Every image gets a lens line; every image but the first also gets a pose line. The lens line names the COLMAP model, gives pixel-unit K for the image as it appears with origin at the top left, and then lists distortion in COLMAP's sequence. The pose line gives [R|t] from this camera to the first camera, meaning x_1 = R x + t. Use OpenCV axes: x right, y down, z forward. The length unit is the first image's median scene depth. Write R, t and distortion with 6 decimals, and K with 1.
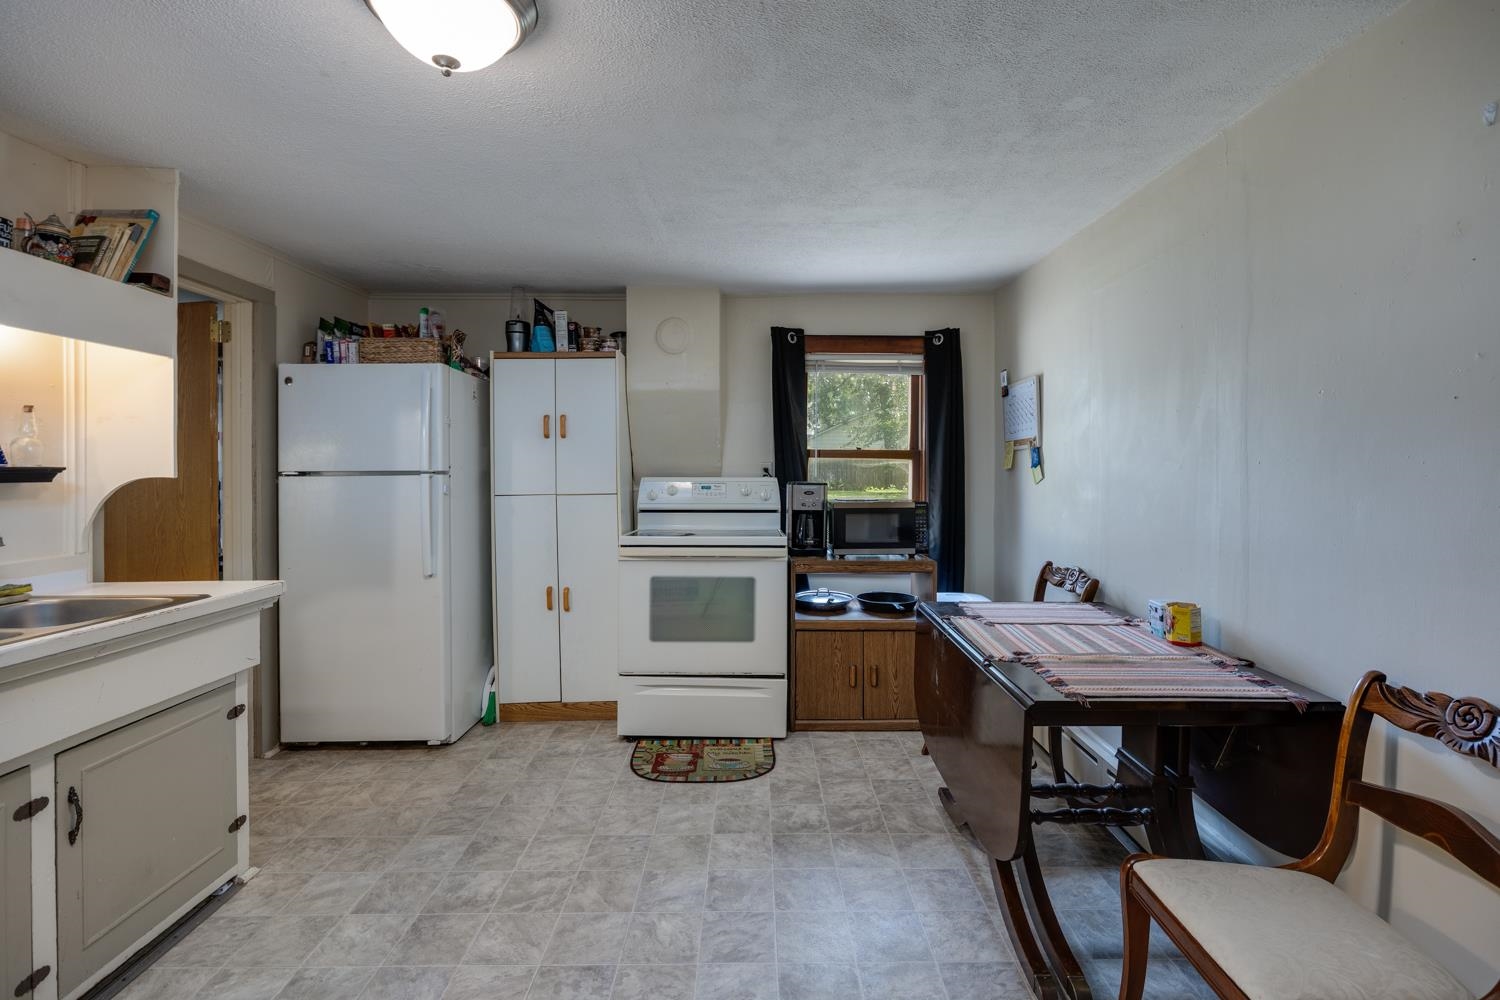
lens RADIAL K [[673.8, 0, 769.2], [0, 673.8, 474.0], [0, 0, 1]] dist [-0.010368, 0.001008]
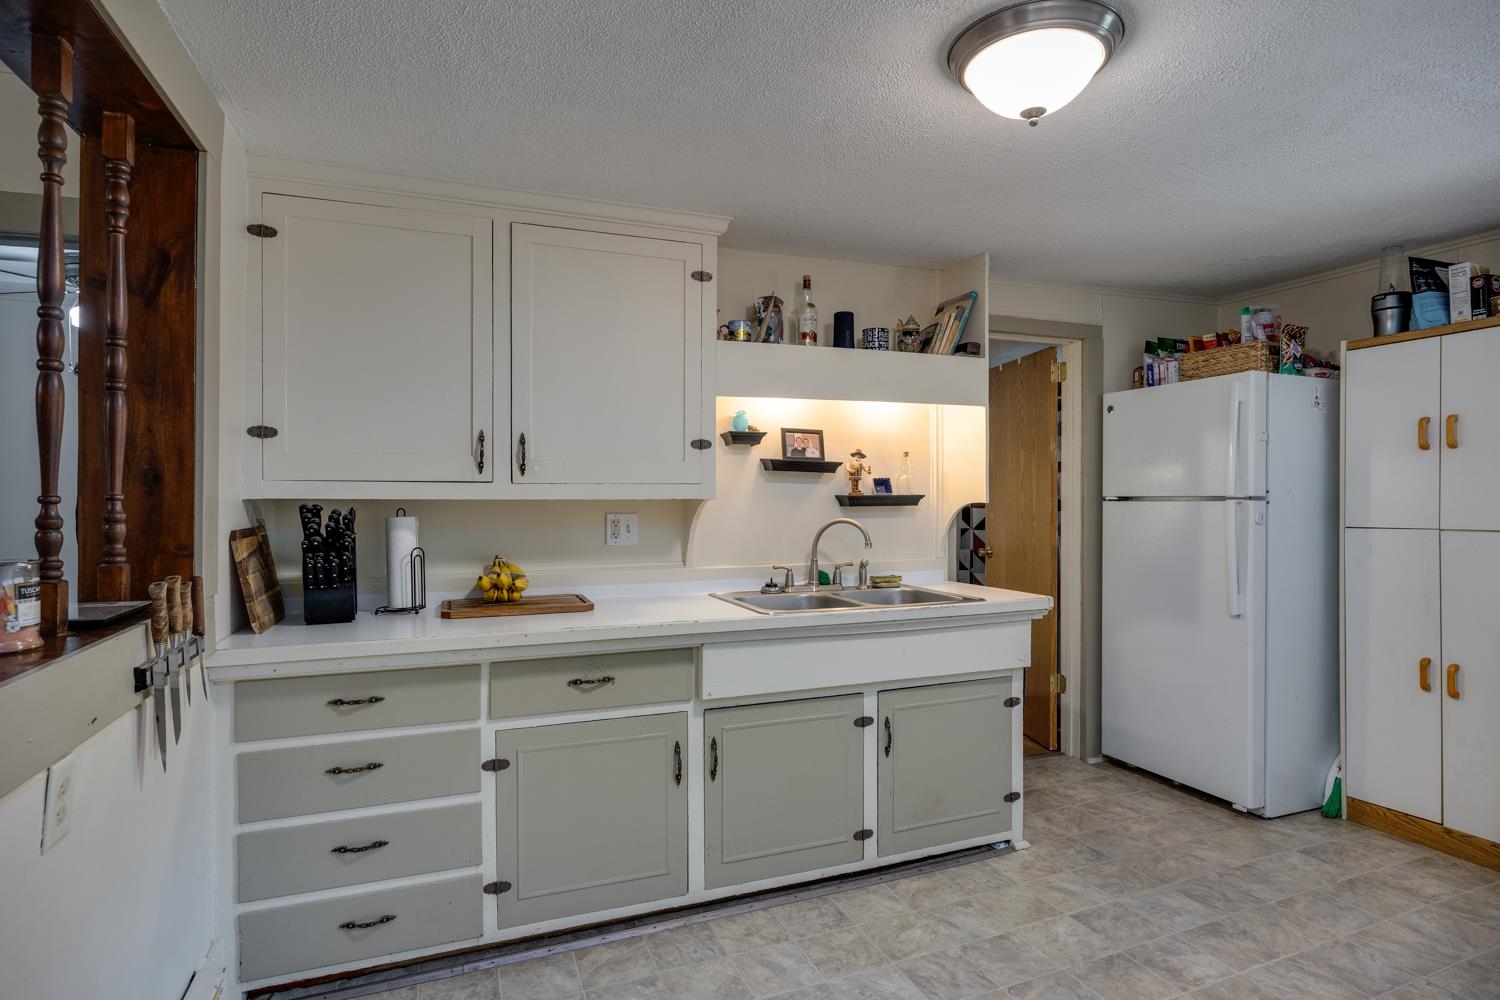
lens RADIAL K [[747.2, 0, 752.7], [0, 747.2, 507.8], [0, 0, 1]] dist [-0.012883, -0.000247]
pose [[0.369200, 0.015423, -0.929222, 0.188192], [0.000024, 0.999862, 0.016605, -0.006709], [0.929350, -0.006153, 0.369149, 0.069435]]
